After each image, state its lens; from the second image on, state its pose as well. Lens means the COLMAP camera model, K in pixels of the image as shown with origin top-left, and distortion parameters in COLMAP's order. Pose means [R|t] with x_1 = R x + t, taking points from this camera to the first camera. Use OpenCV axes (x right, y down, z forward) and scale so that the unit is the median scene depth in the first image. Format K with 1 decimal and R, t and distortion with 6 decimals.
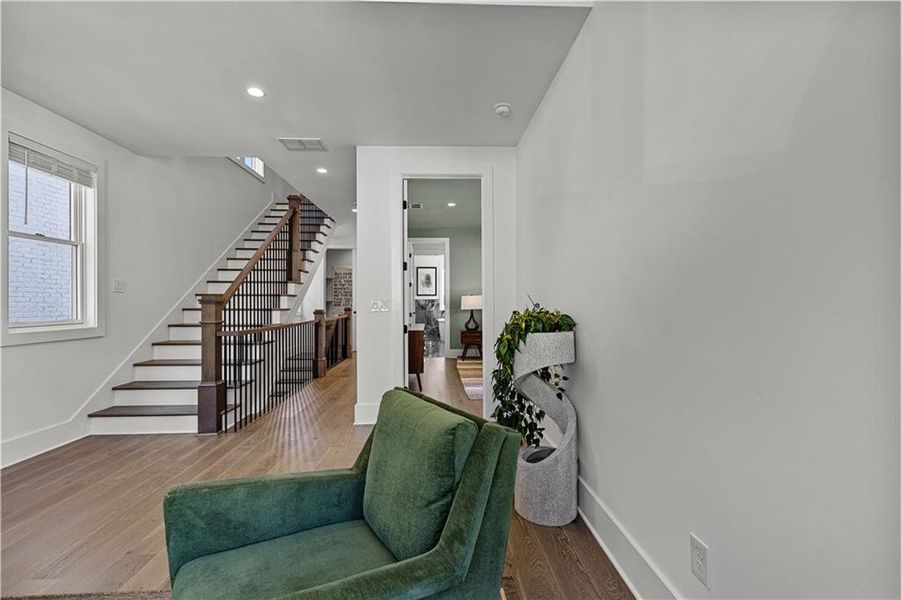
lens RADIAL K [[379.2, 0, 450.8], [0, 379.2, 300.2], [0, 0, 1]] dist [0.002392, 0.000858]
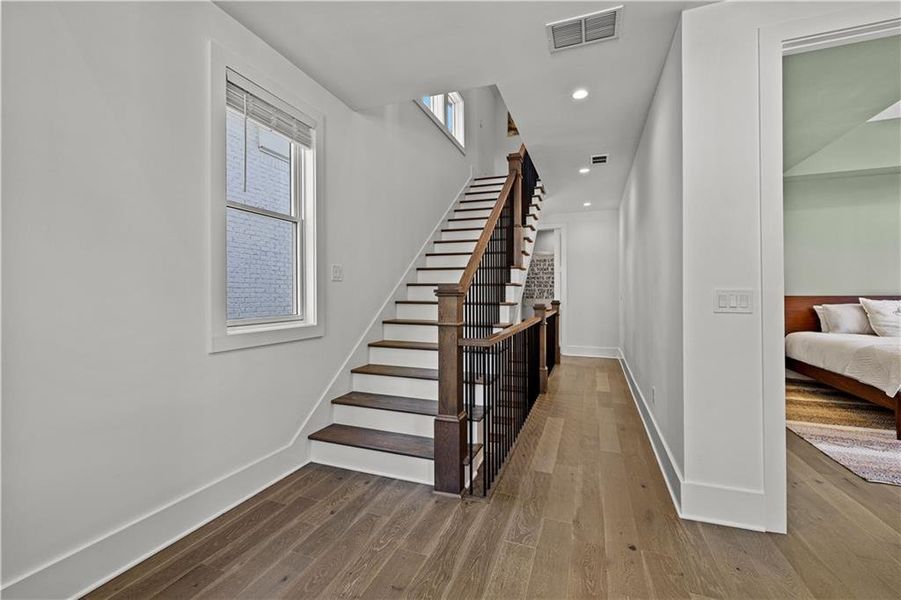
lens RADIAL K [[379.2, 0, 449.9], [0, 379.2, 296.3], [0, 0, 1]] dist [0.002392, 0.000858]
pose [[0.920114, 0.005612, -0.391612, -0.370655], [-0.000750, 0.999921, 0.012568, 0.000900], [0.391651, -0.011270, 0.920045, 0.387831]]
